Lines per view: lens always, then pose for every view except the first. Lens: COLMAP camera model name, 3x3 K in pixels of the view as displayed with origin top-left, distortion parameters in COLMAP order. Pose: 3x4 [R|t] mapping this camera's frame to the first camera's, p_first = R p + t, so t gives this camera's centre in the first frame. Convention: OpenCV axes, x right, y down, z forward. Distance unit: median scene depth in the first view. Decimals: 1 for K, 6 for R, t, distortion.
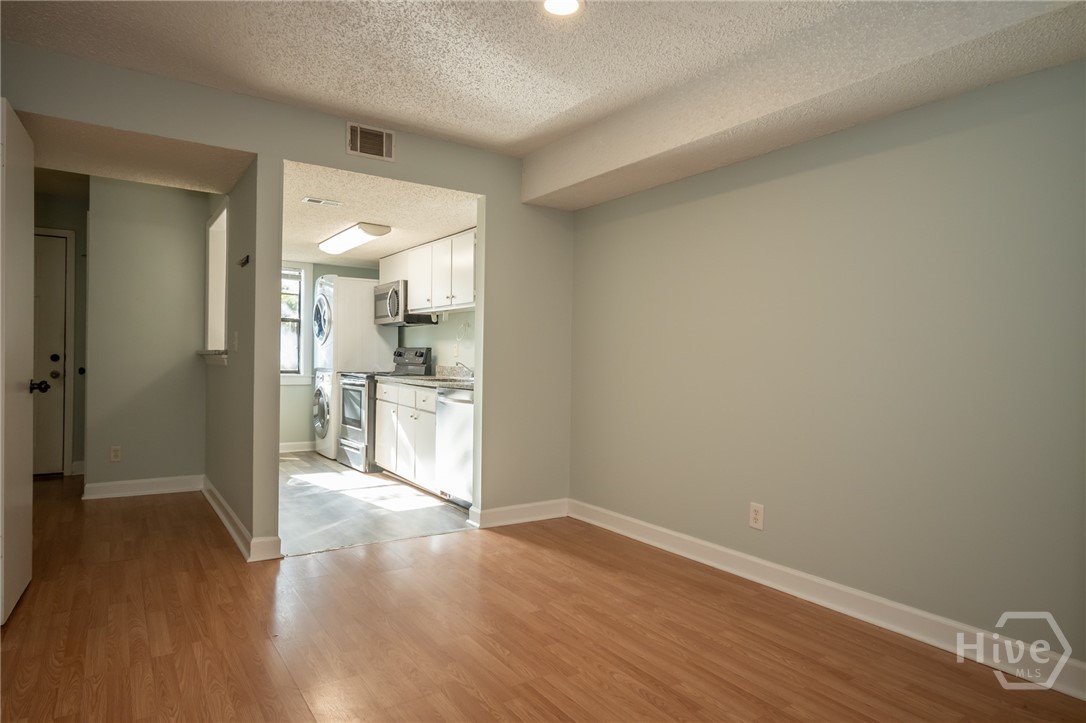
lens RADIAL K [[641.2, 0, 534.0], [0, 641.2, 364.6], [0, 0, 1]] dist [0.014068, -0.001322]
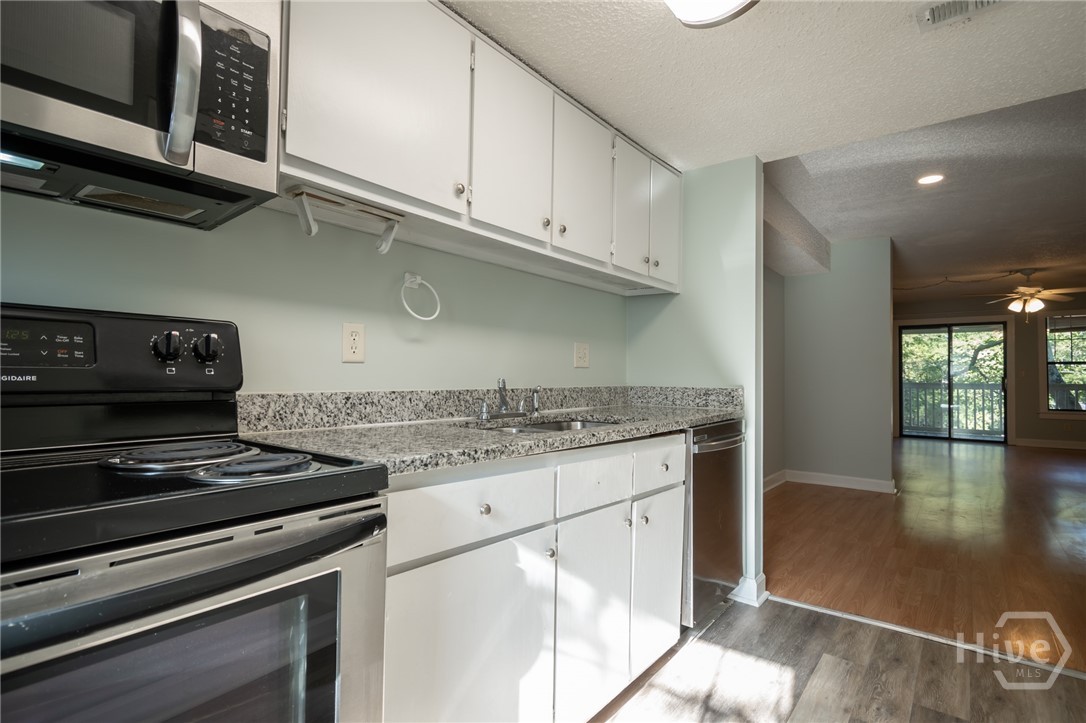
lens RADIAL K [[529.7, 0, 545.6], [0, 529.7, 363.6], [0, 0, 1]] dist [0.003118, 0.000129]
pose [[-0.314472, 0.004403, 0.949256, -0.444365], [-0.004291, 0.999972, -0.006059, -0.011568], [-0.949257, -0.005979, -0.314445, 1.072128]]
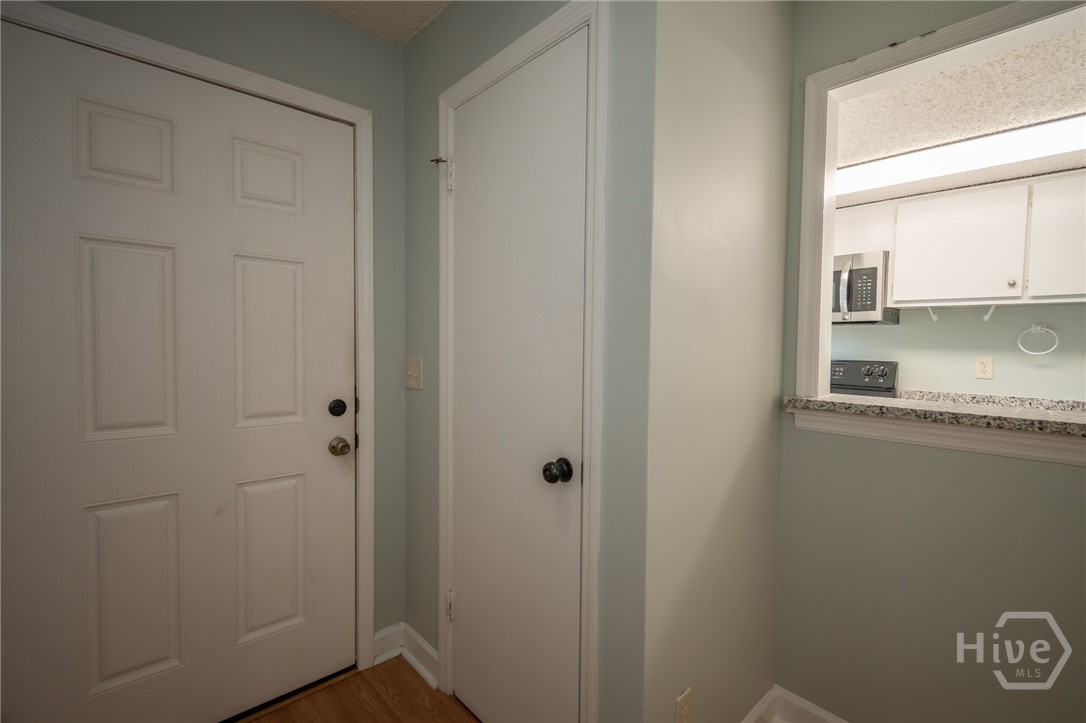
lens RADIAL K [[488.8, 0, 544.6], [0, 488.8, 363.1], [0, 0, 1]] dist [0.009845, -0.003831]
pose [[0.987316, -0.012011, 0.158314, -0.654776], [0.005893, 0.999220, 0.039059, -0.051811], [-0.158659, -0.037631, 0.986616, 0.656838]]
